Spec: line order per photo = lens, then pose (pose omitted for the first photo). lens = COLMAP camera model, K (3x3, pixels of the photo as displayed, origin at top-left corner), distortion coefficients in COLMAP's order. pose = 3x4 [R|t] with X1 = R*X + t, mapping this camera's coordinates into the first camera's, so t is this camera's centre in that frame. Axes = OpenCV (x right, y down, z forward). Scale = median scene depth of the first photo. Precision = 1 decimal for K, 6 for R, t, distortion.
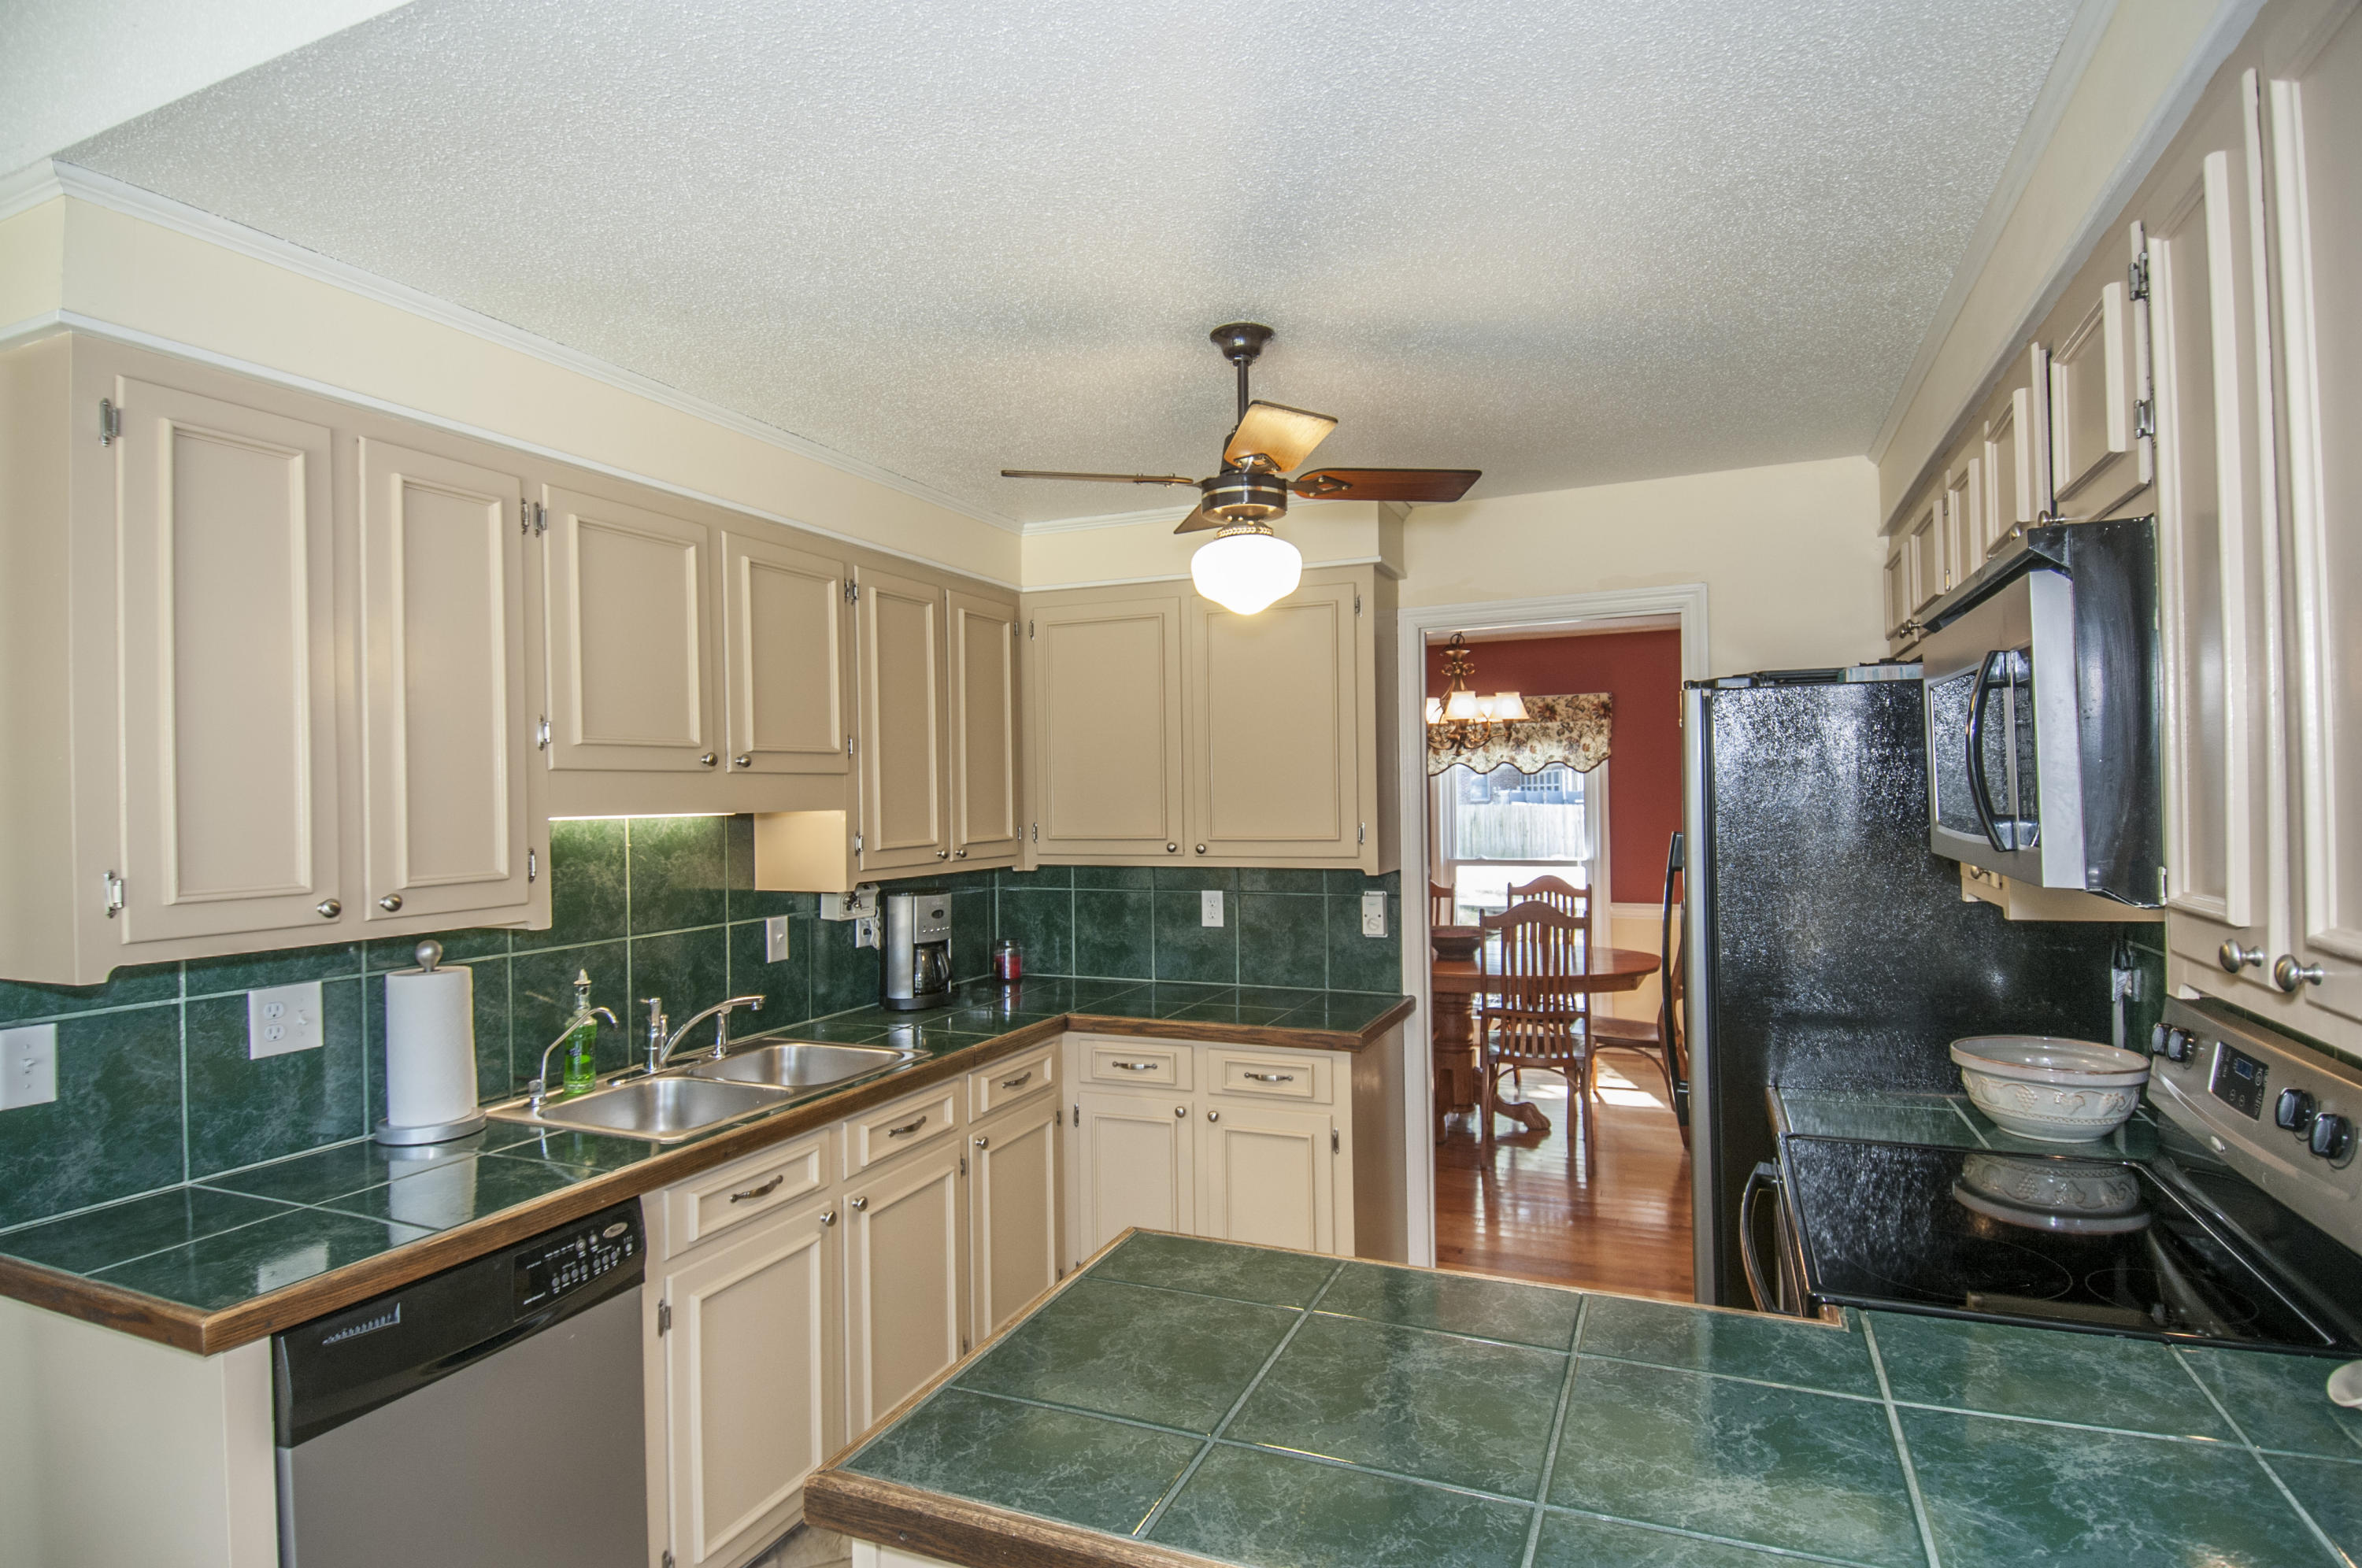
lens RADIAL K [[1219.5, 0, 1198.4], [0, 1219.5, 787.3], [0, 0, 1]] dist [0.047806, -0.053251]
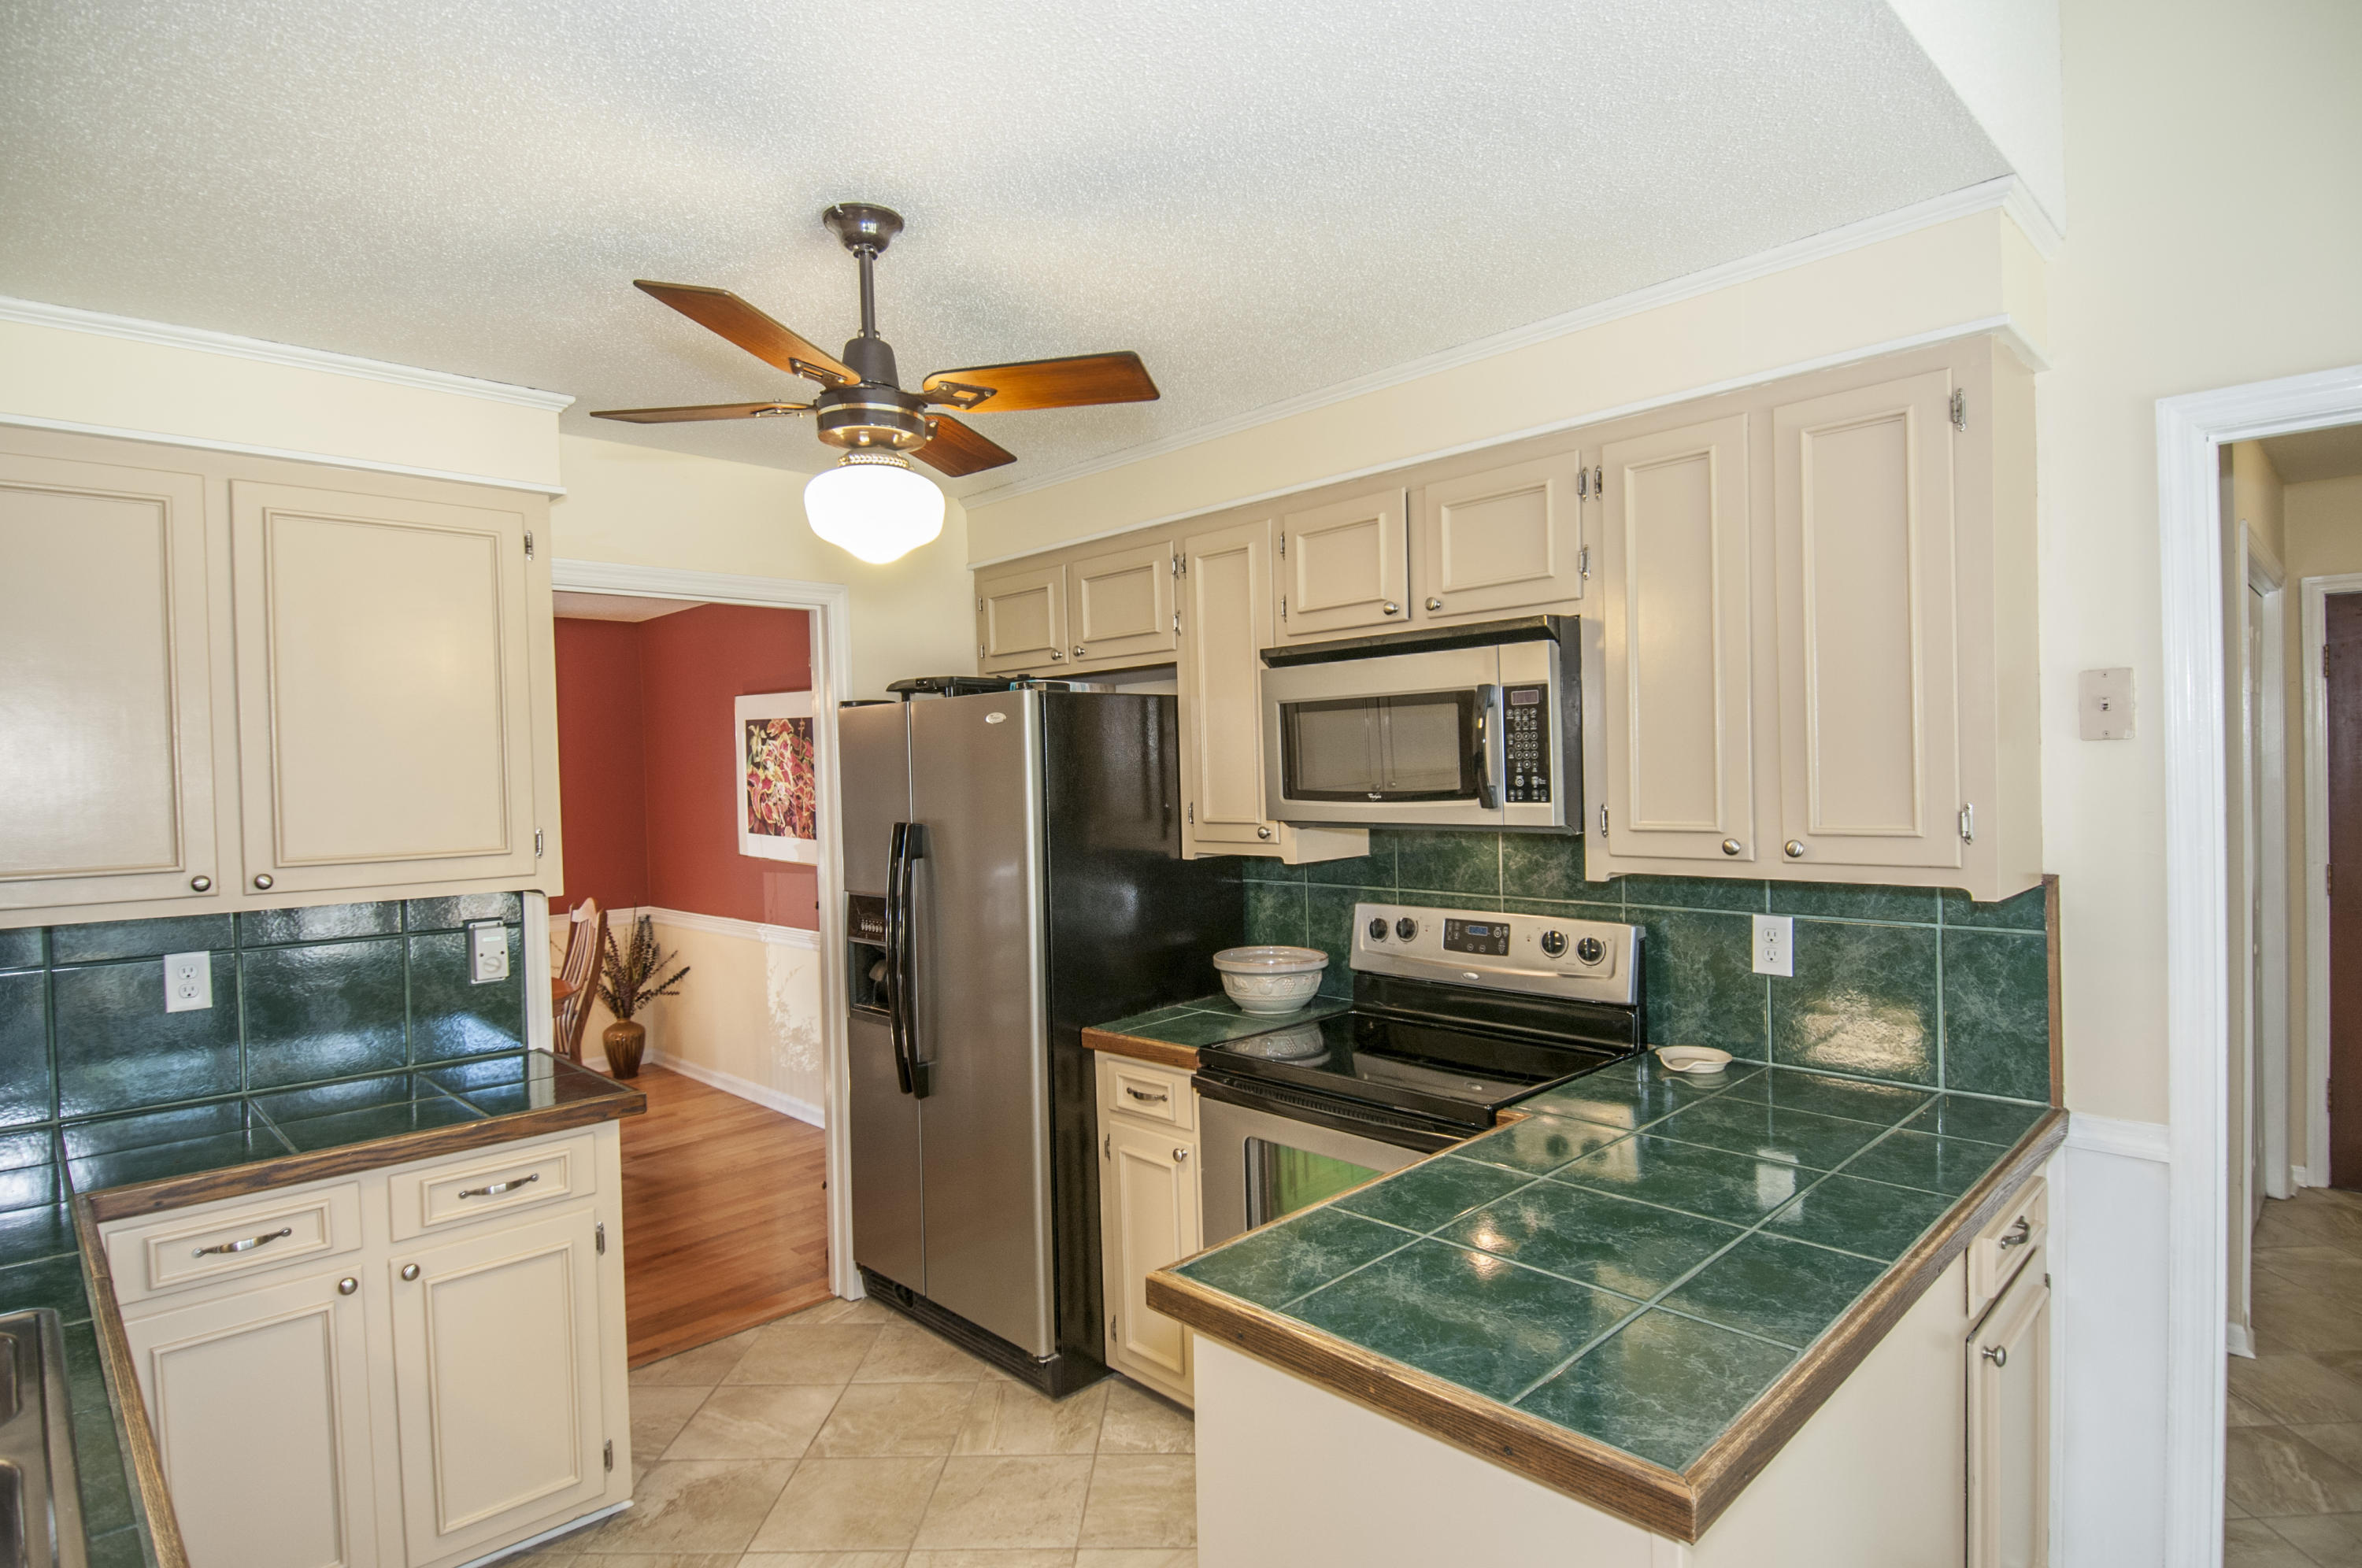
lens RADIAL K [[1219.5, 0, 1198.4], [0, 1219.5, 787.3], [0, 0, 1]] dist [0.047806, -0.053251]
pose [[0.382127, -0.005653, 0.924093, -0.459963], [0.011741, 0.999930, 0.001262, 0.007895], [-0.924035, 0.010367, 0.382167, 0.352394]]
